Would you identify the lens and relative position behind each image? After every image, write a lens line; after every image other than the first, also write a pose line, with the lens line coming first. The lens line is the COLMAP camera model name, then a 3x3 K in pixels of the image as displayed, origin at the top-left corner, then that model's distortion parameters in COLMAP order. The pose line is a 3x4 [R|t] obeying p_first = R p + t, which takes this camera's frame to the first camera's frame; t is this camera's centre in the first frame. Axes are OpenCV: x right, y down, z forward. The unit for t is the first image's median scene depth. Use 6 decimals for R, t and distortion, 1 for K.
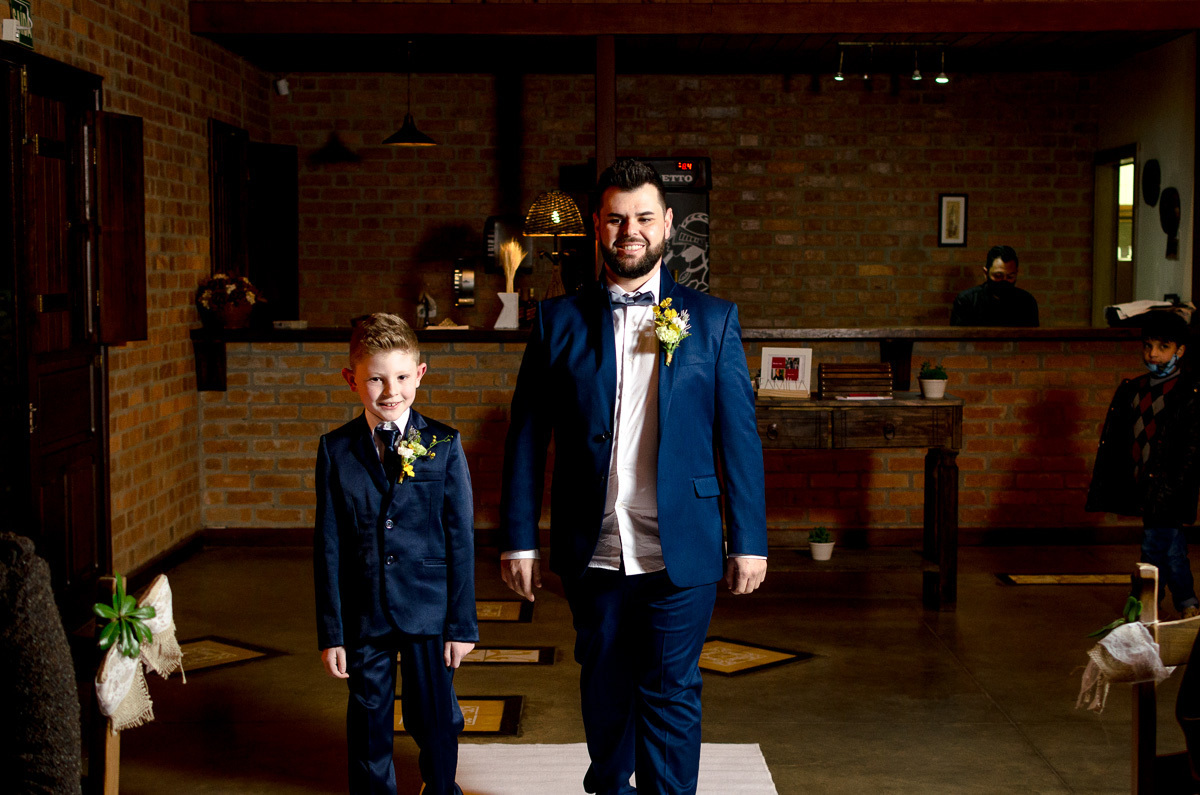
lens RADIAL K [[1720.3, 0, 600.0], [0, 1720.3, 397.5], [0, 0, 1]] dist [0.025216, -0.033480]
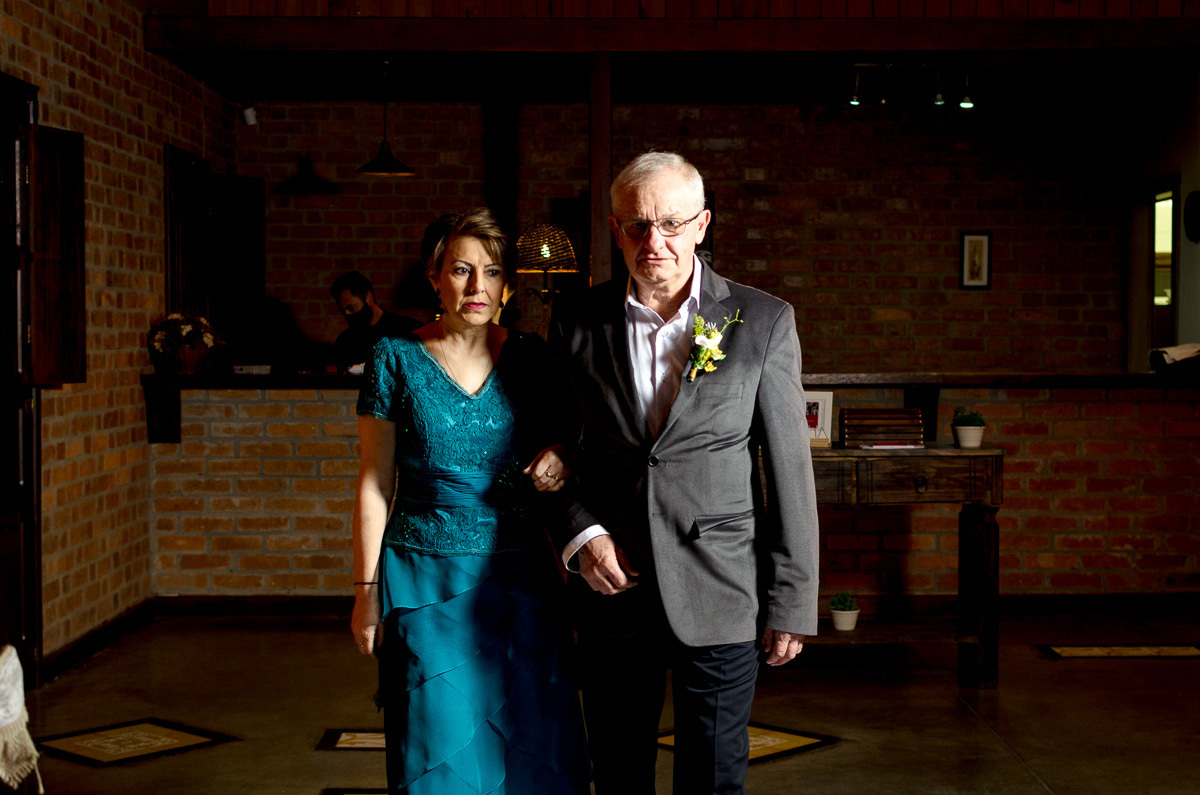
lens RADIAL K [[1720.3, 0, 600.0], [0, 1720.3, 397.5], [0, 0, 1]] dist [0.025216, -0.033480]
pose [[0.999978, -0.000140, 0.006605, -0.003006], [0.000412, 0.999153, -0.041140, 0.009684], [-0.006594, 0.041142, 0.999132, 0.095402]]
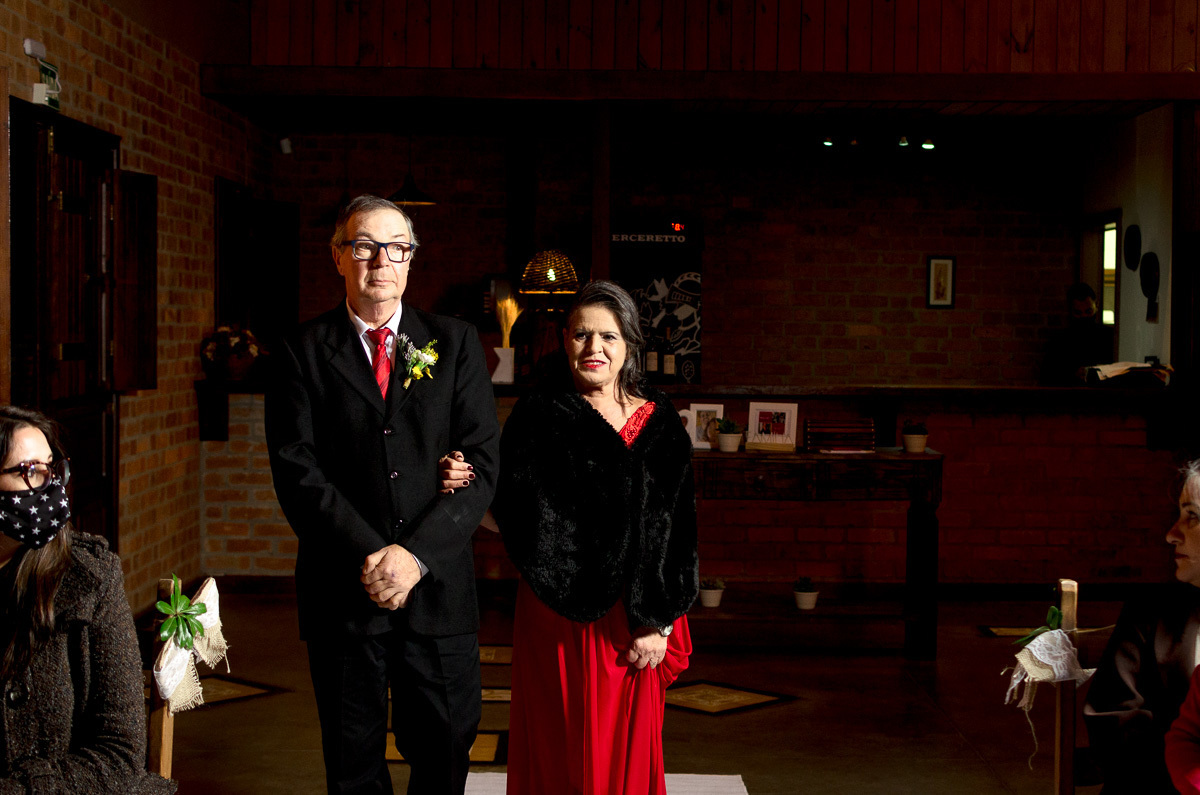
lens RADIAL K [[1810.1, 0, 593.3], [0, 1810.1, 384.8], [0, 0, 1]] dist [0.019826, 0.028798]
pose [[0.999948, 0.010157, 0.000148, -0.000185], [-0.010140, 0.998944, -0.044813, 0.009030], [-0.000603, 0.044809, 0.998995, -0.078607]]
